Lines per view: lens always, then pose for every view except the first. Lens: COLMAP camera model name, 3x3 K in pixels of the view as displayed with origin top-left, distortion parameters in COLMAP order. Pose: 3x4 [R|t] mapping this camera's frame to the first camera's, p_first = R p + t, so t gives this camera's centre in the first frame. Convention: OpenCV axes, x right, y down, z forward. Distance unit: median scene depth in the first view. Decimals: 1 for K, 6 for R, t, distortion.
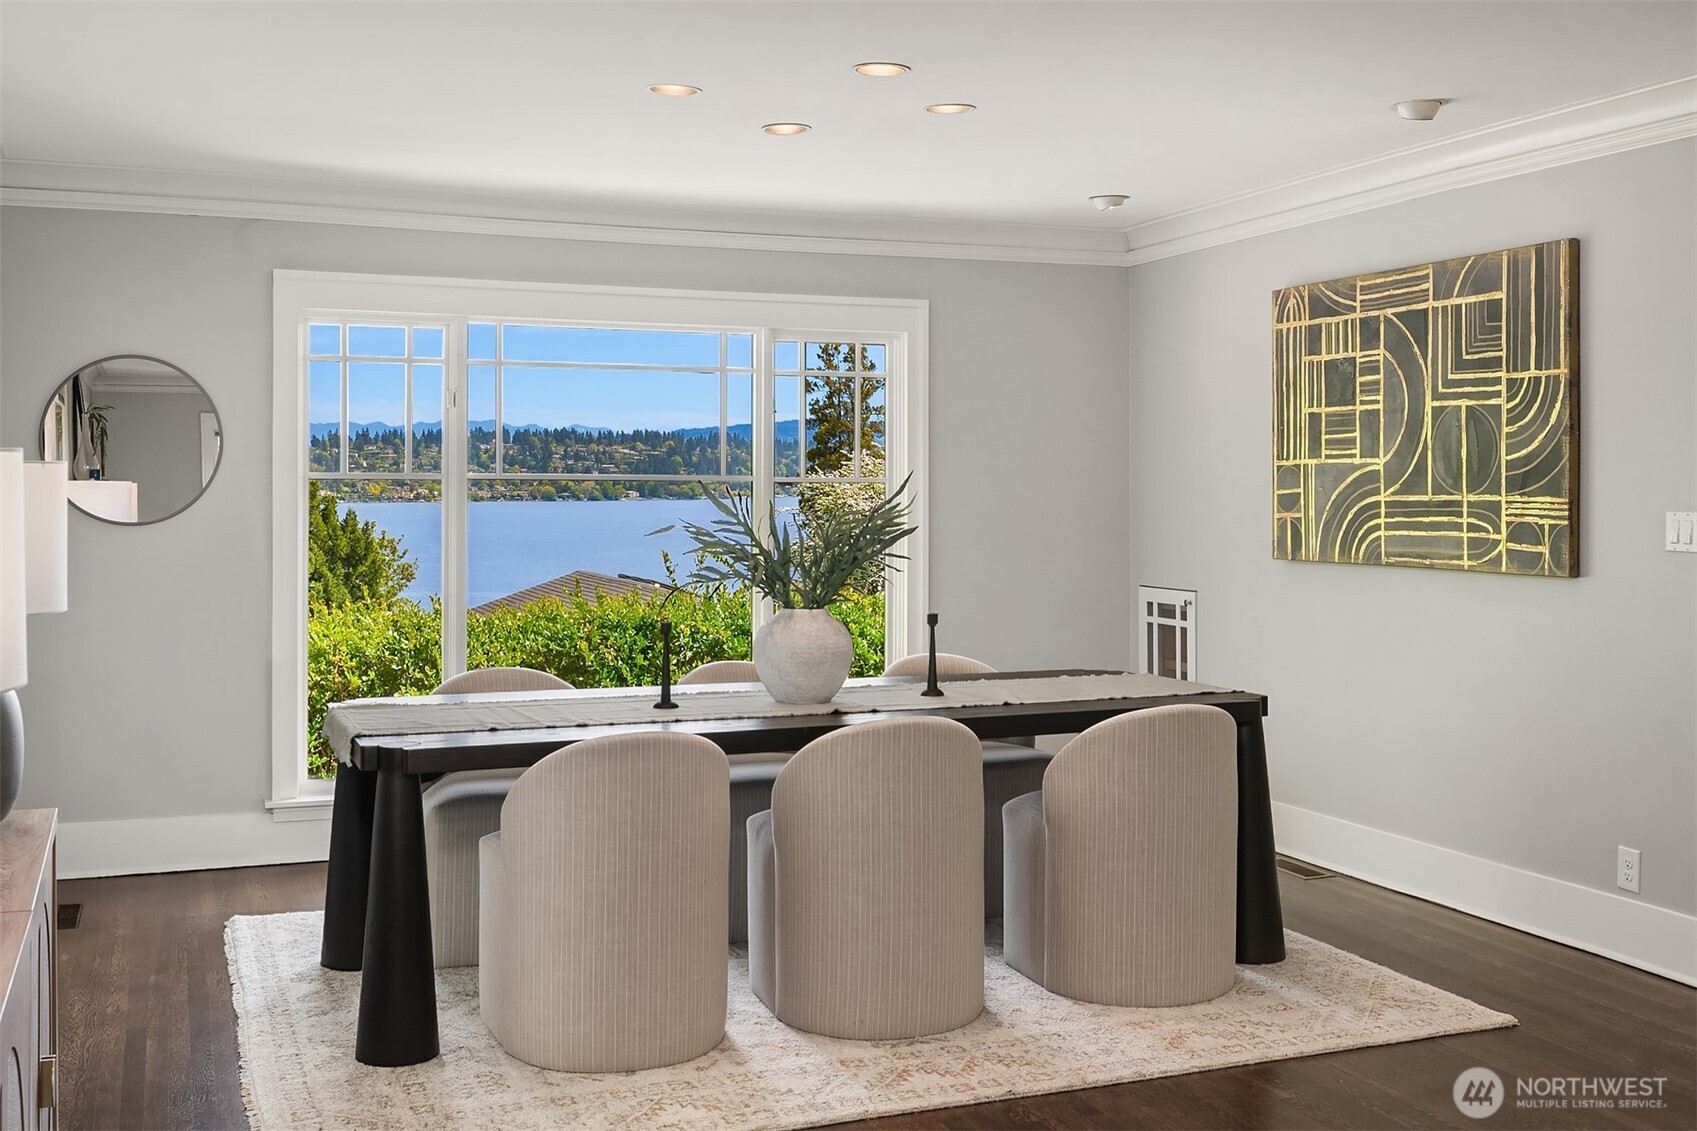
lens RADIAL K [[1814.0, 0, 848.5], [0, 1814.0, 565.5], [0, 0, 1]] dist [0.001542, -0.000669]
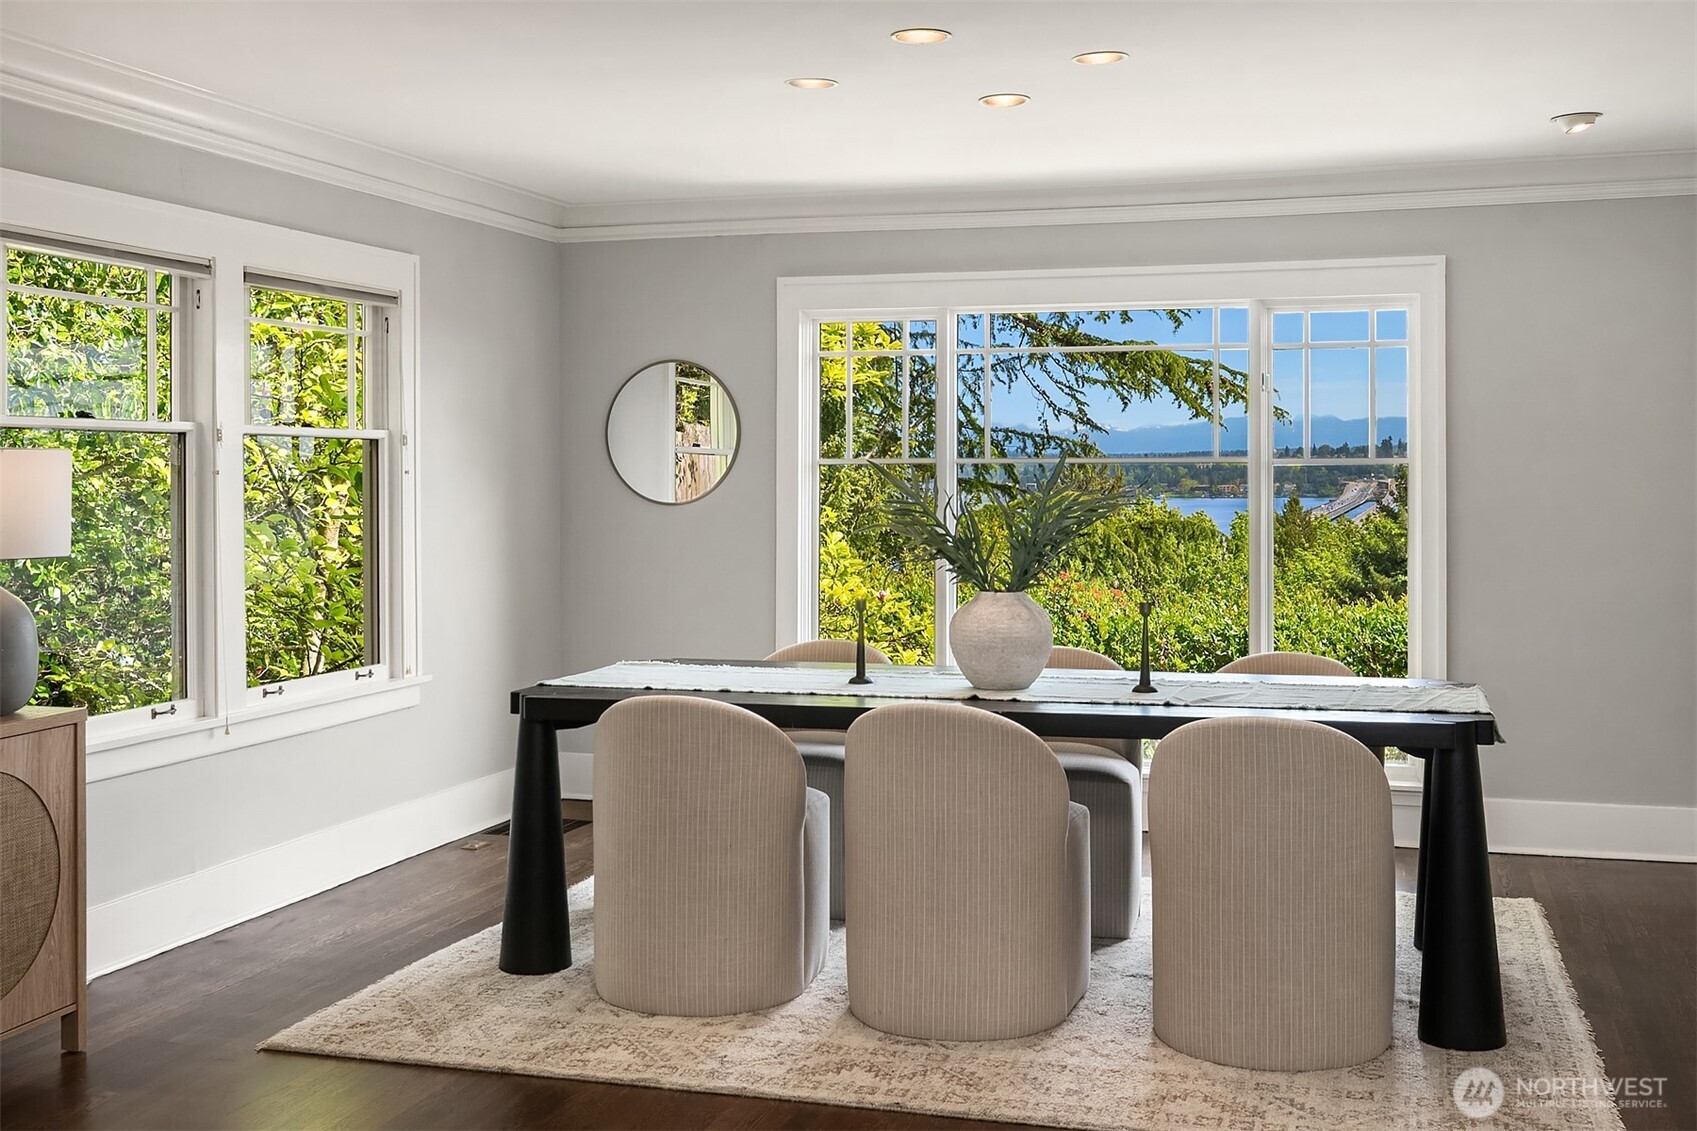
lens RADIAL K [[1762.6, 0, 848.5], [0, 1762.6, 565.5], [0, 0, 1]] dist [0.005023, 0.006120]
pose [[0.795812, 0.025407, -0.605010, 0.389831], [-0.018844, 0.999675, 0.017194, -0.004377], [0.605250, -0.002283, 0.796032, 0.157164]]
